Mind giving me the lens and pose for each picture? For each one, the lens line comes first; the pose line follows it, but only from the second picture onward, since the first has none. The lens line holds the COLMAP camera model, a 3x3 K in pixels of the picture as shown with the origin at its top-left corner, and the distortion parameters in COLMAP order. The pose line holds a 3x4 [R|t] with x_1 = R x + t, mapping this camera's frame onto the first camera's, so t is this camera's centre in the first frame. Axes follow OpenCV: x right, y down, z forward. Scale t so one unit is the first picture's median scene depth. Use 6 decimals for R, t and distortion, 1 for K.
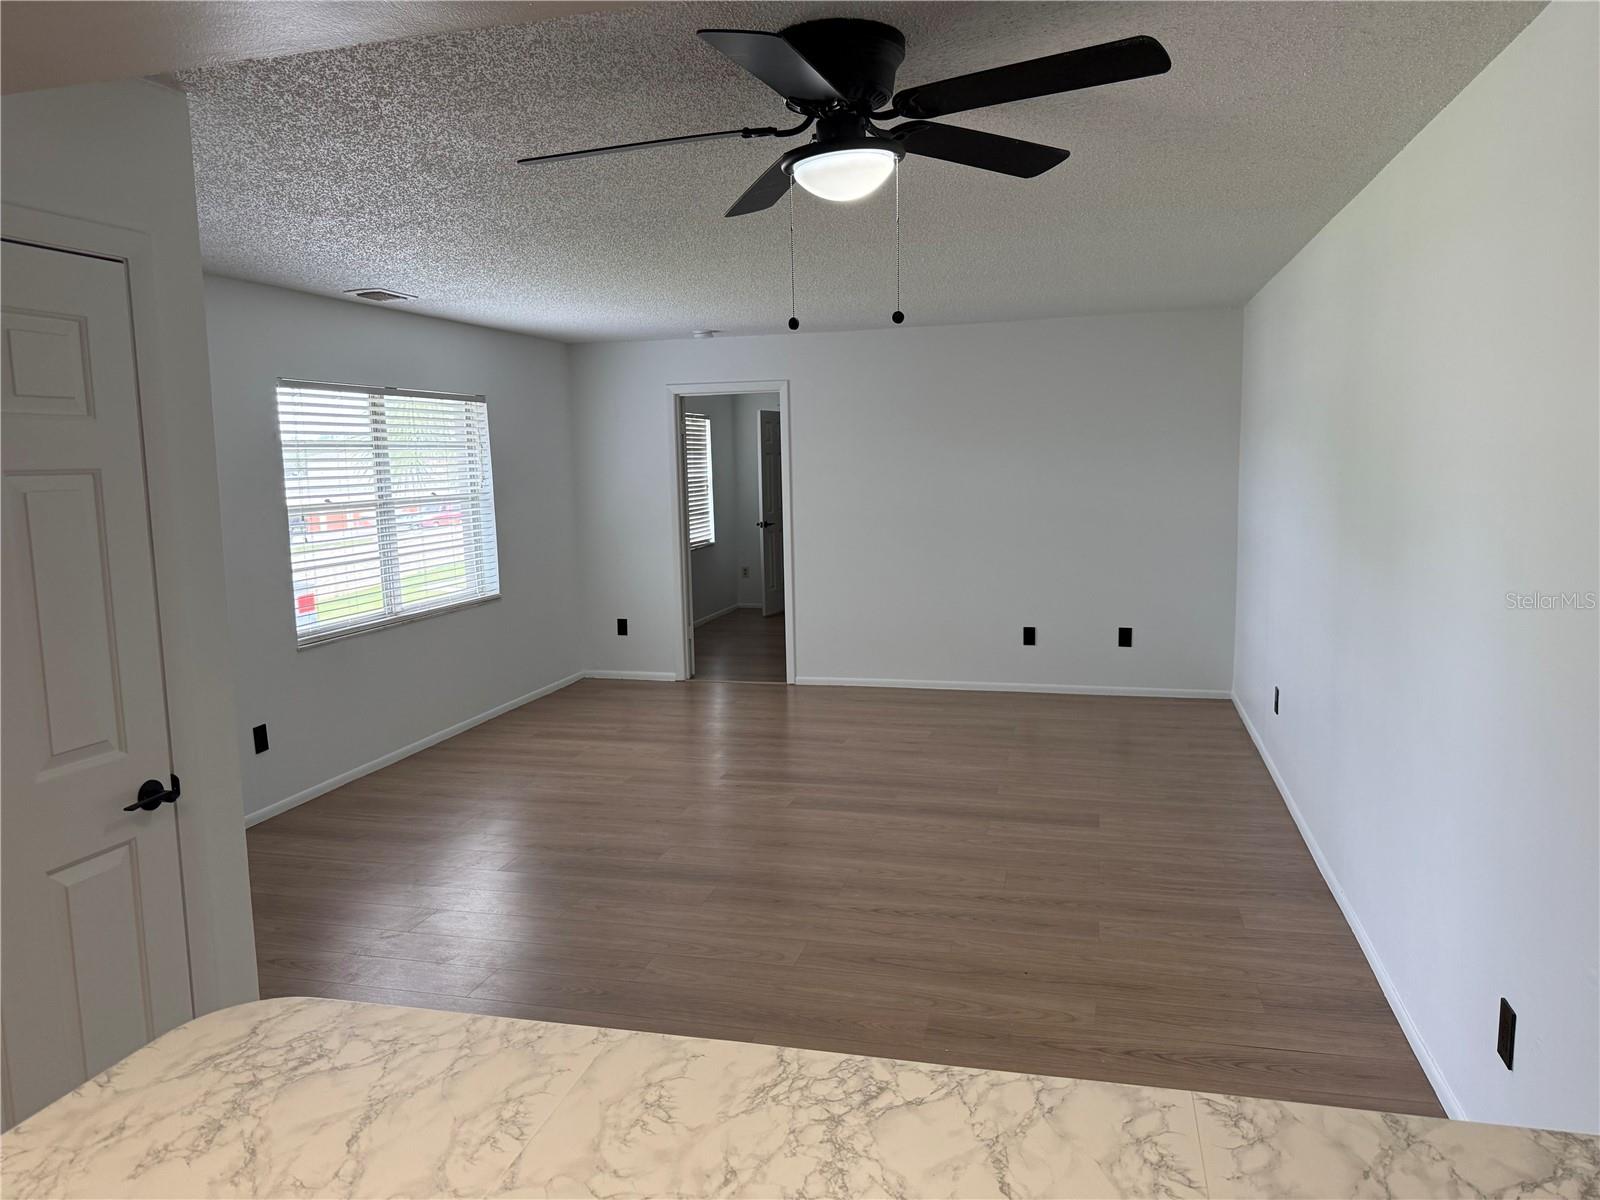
lens RADIAL K [[1139.2, 0, 810.6], [0, 1139.2, 601.9], [0, 0, 1]] dist [0.044650, -0.078824]
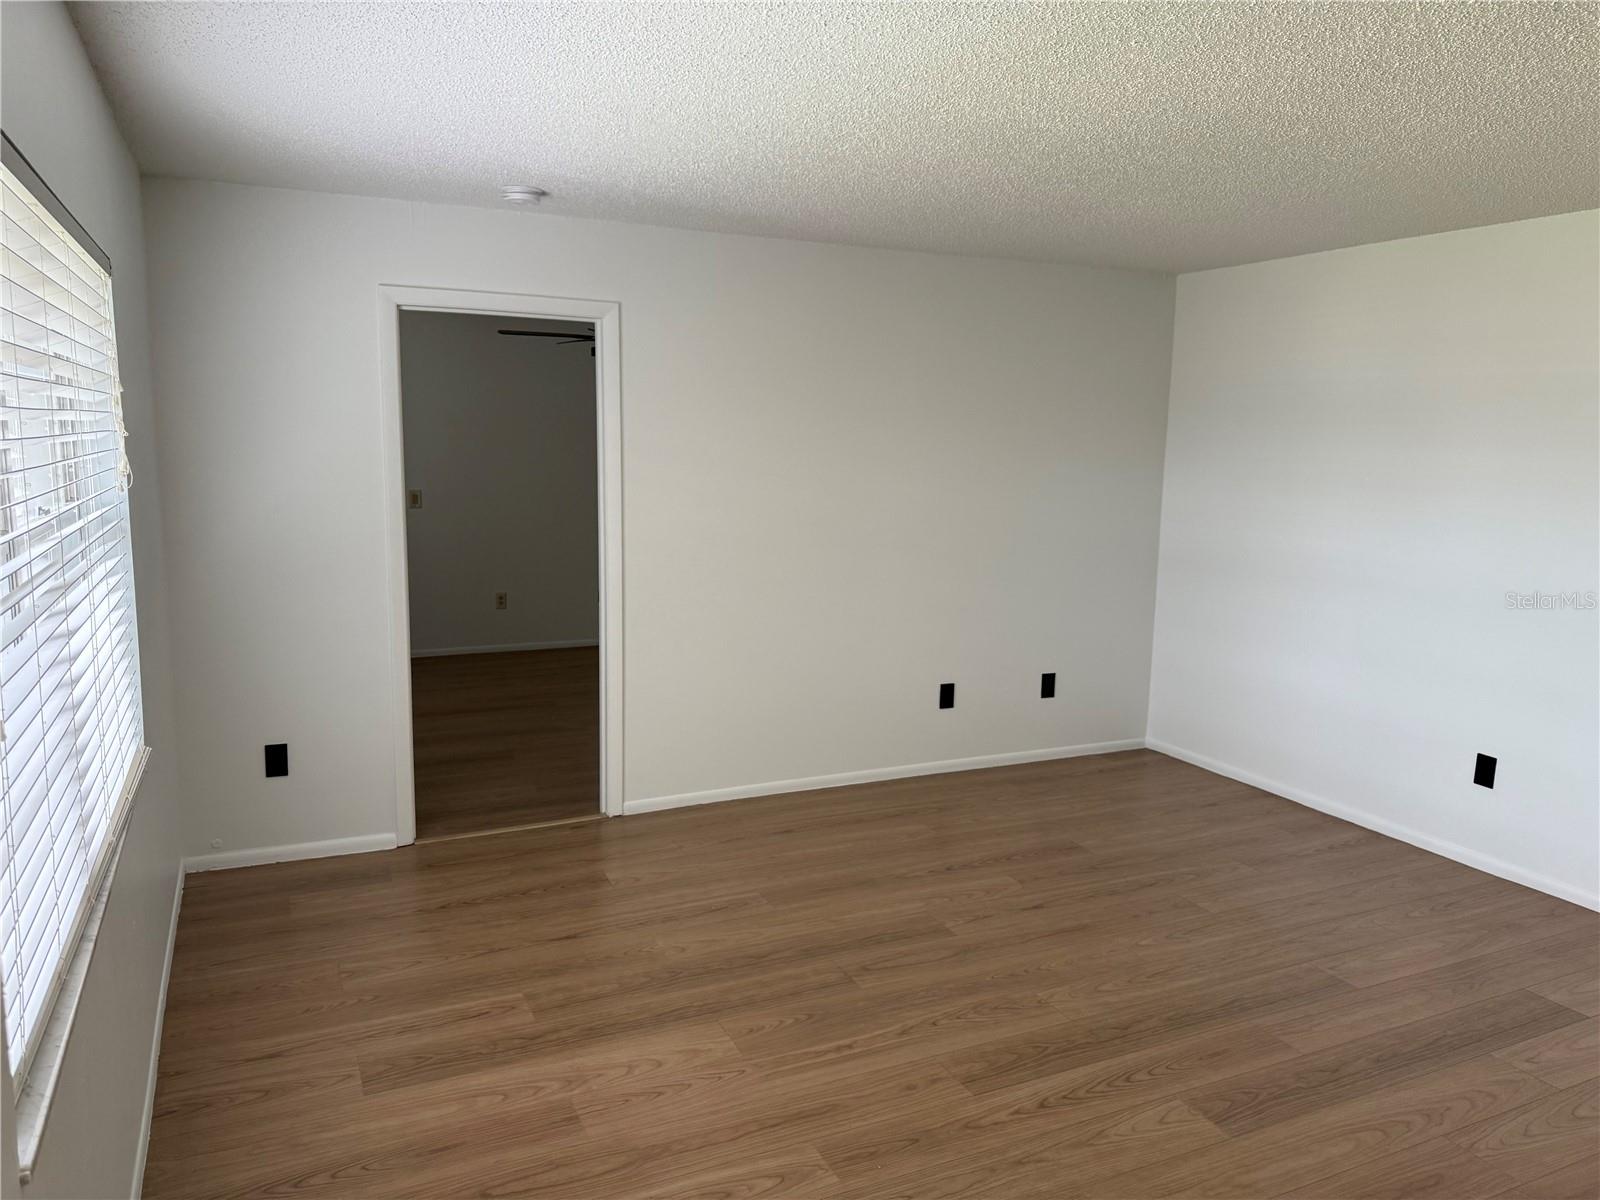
lens RADIAL K [[1139.2, 0, 810.6], [0, 1139.2, 601.9], [0, 0, 1]] dist [0.044650, -0.078824]
pose [[0.763622, -0.053439, 0.643448, -0.399909], [0.043928, 0.998560, 0.030800, -0.066125], [-0.644167, 0.004746, 0.764870, 0.620520]]
